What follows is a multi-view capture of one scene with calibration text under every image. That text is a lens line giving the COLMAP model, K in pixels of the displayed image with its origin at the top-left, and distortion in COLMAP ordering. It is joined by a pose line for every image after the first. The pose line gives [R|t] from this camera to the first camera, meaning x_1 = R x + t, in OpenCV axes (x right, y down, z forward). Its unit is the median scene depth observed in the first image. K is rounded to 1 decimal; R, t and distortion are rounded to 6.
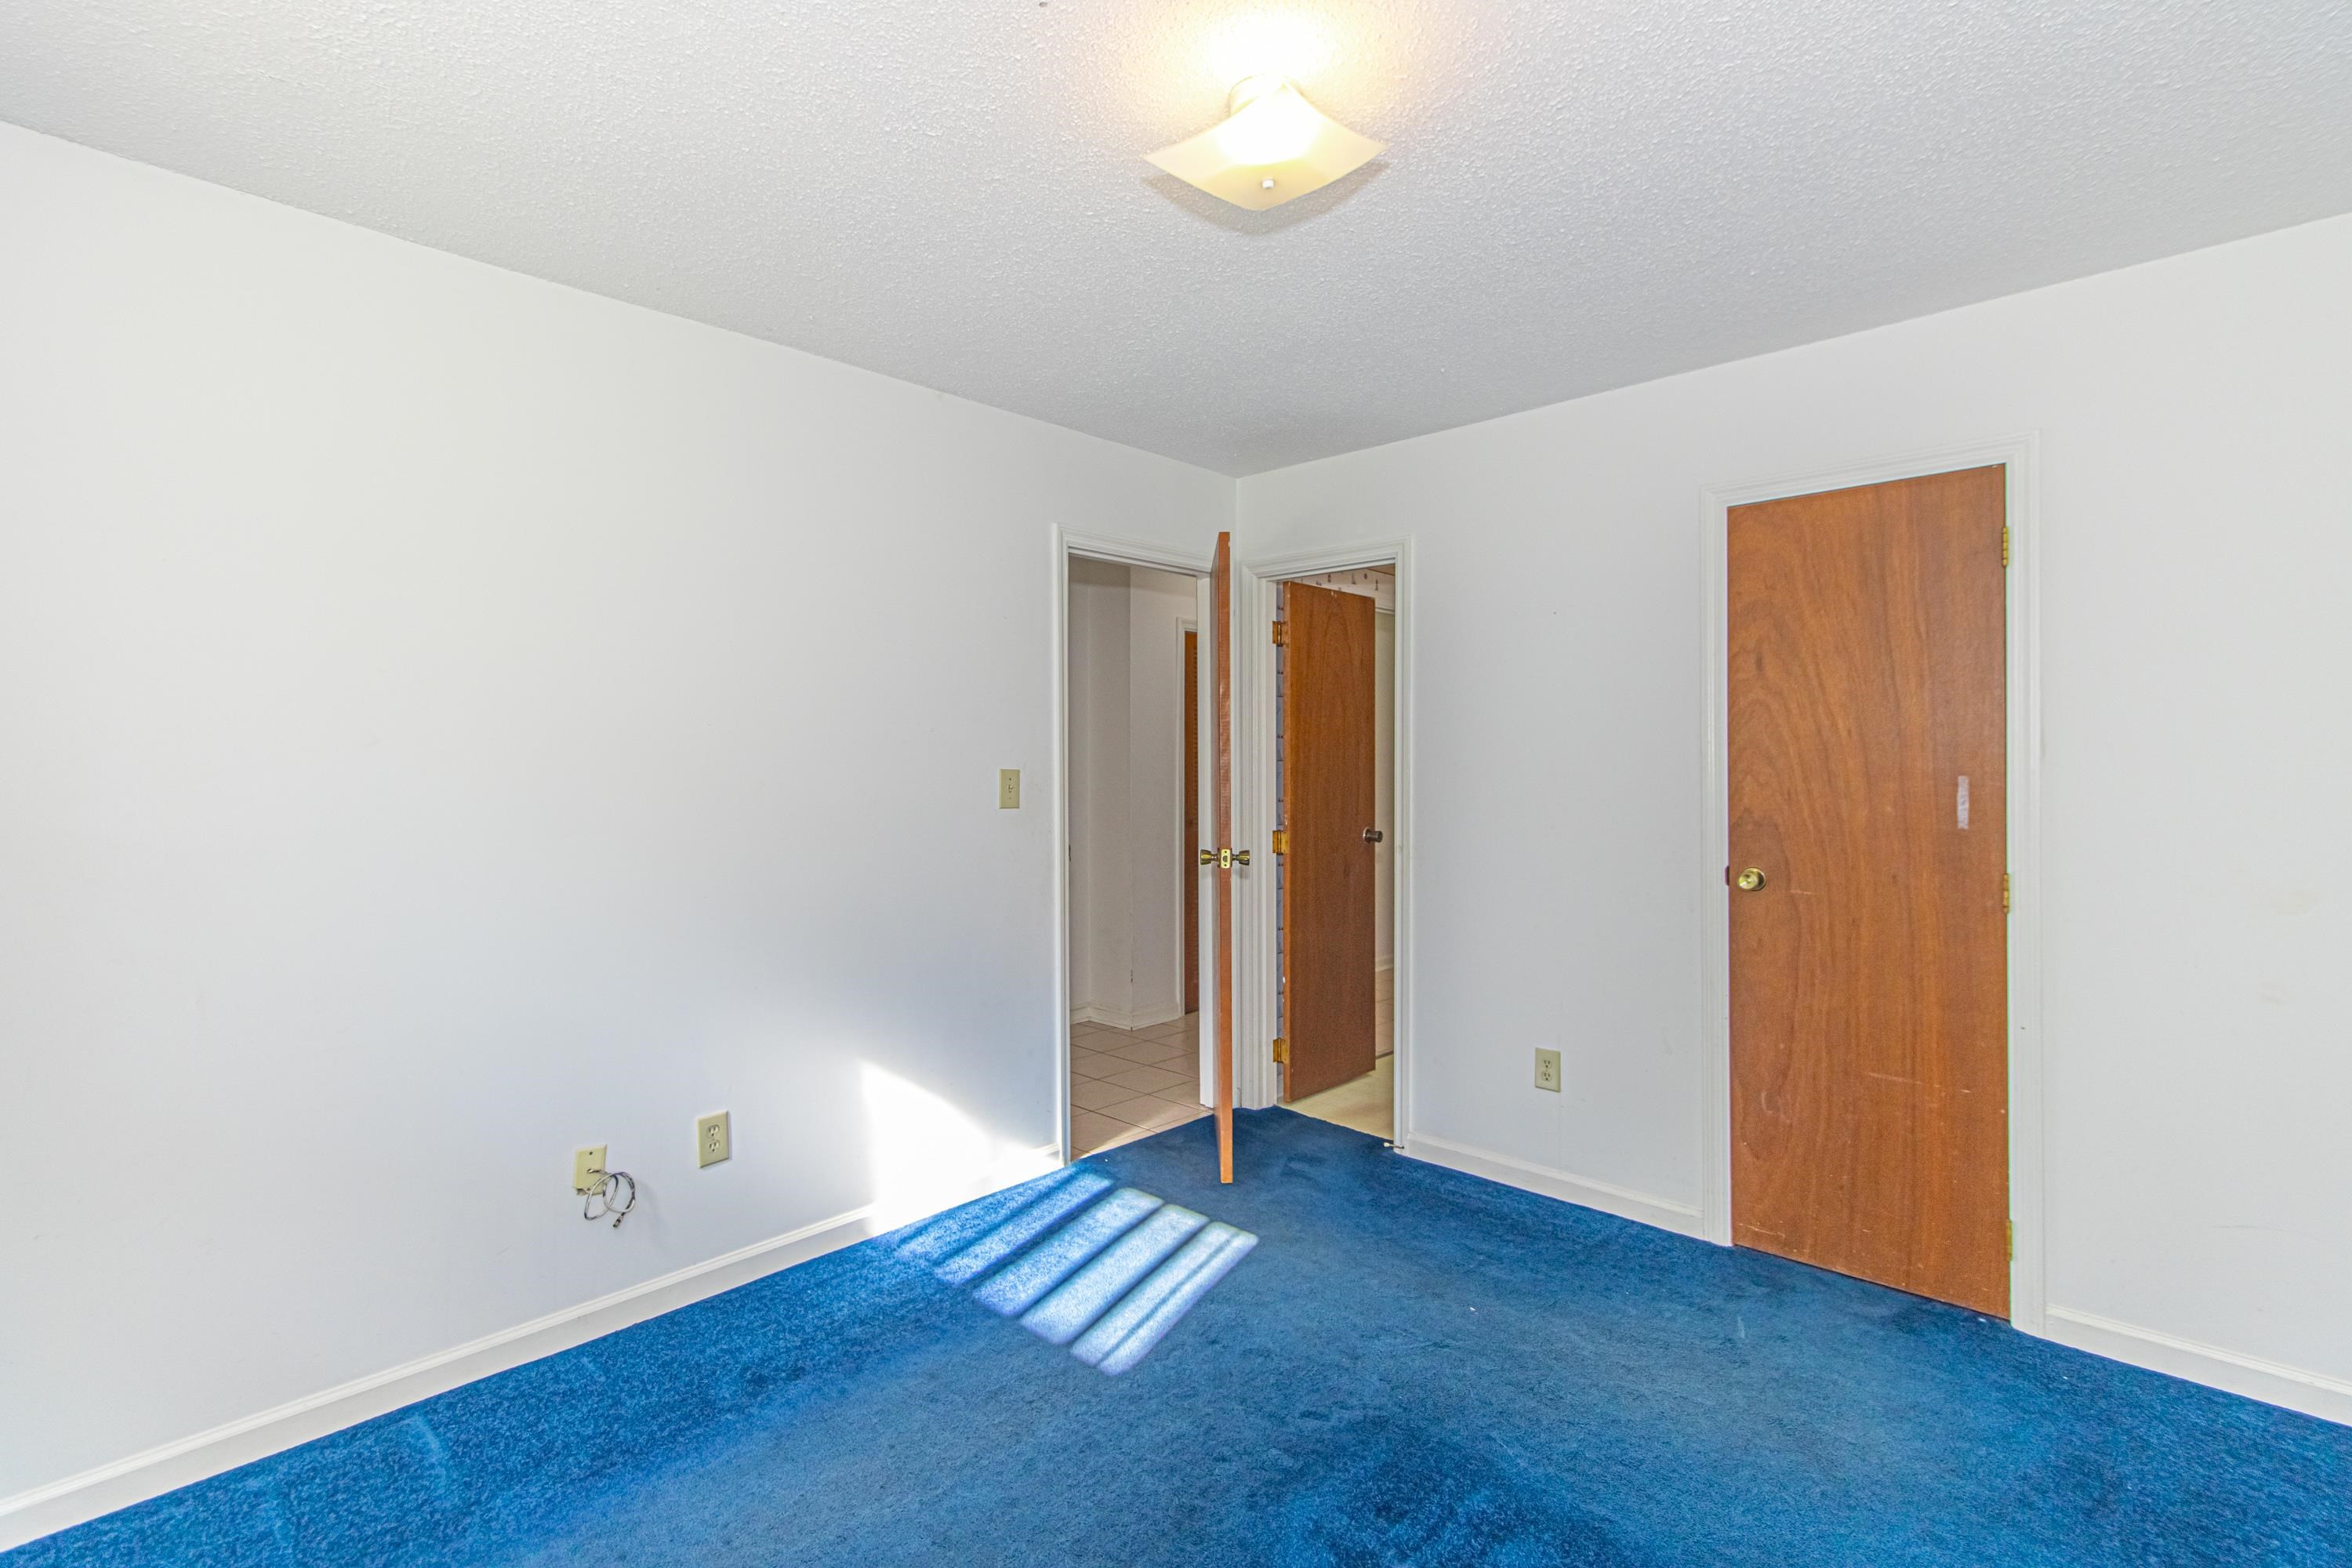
lens RADIAL K [[1101.5, 0, 1149.1], [0, 1101.5, 776.5], [0, 0, 1]] dist [-0.001038, -0.000052]
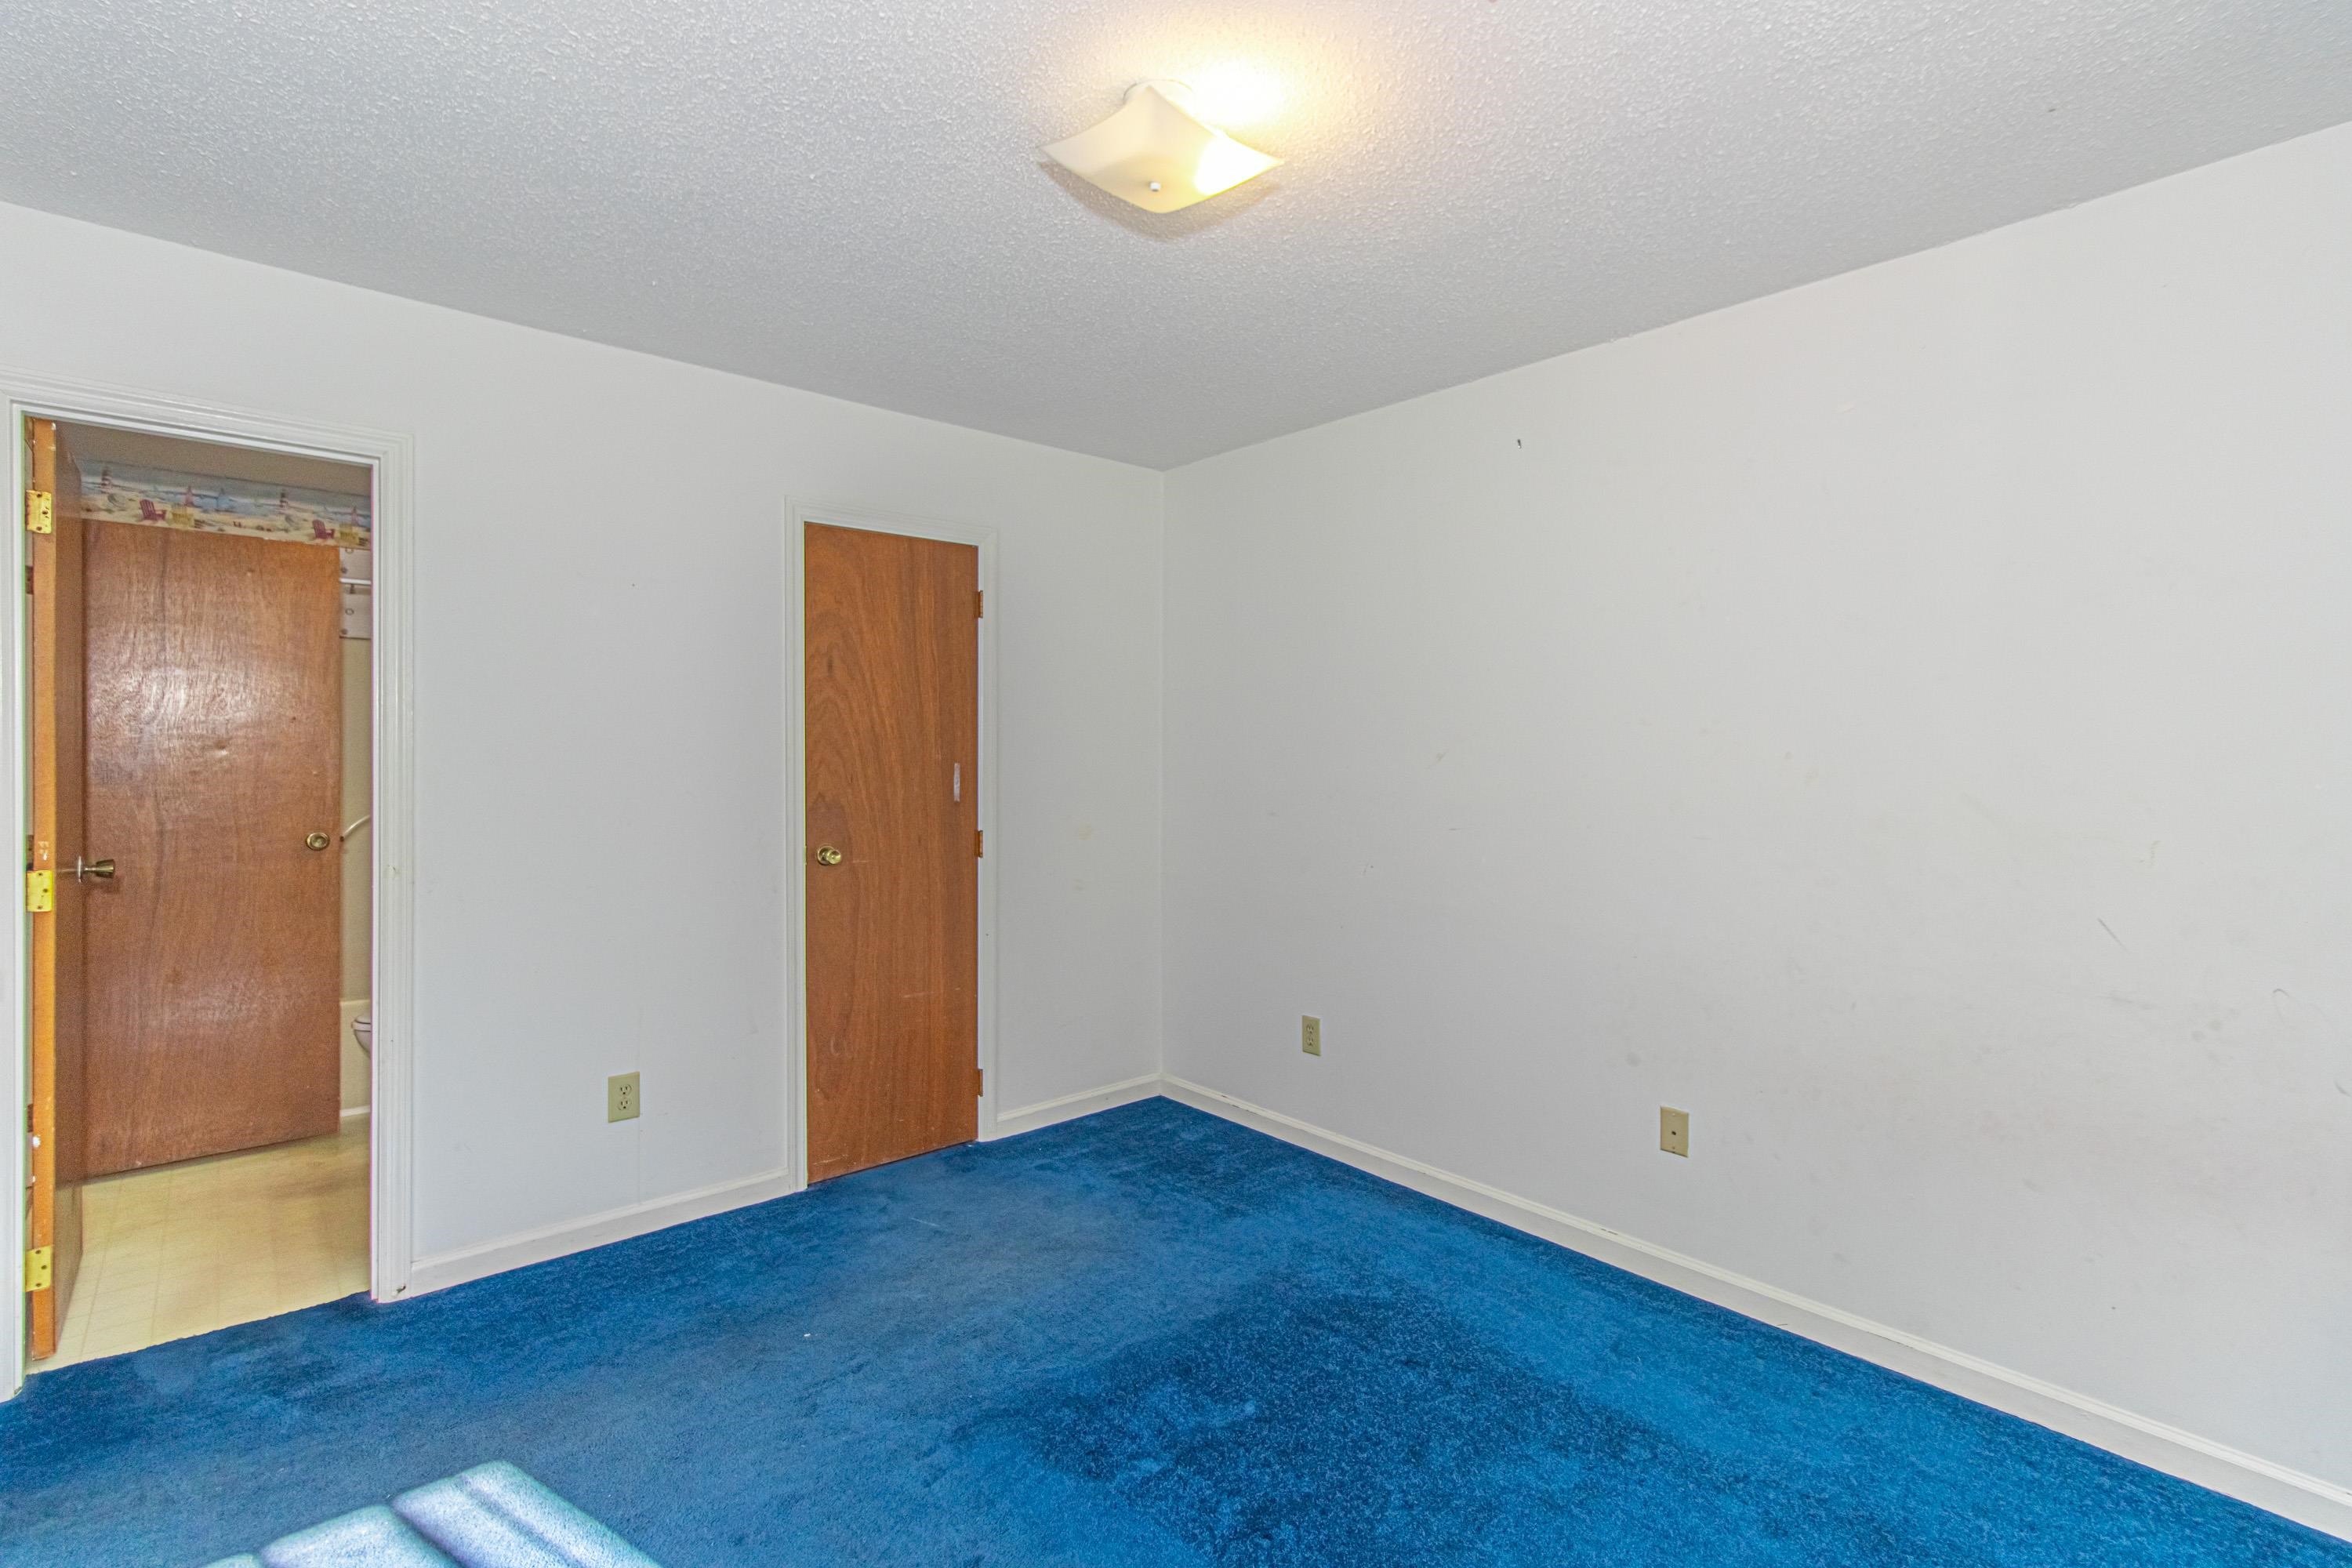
lens RADIAL K [[1087.9, 0, 1157.7], [0, 1087.9, 766.6], [0, 0, 1]] dist [0.001140, 0.000081]
pose [[0.078675, -0.007661, 0.996871, -0.556746], [0.012286, 0.999902, 0.006715, -0.001568], [-0.996825, 0.011719, 0.078761, 0.578367]]
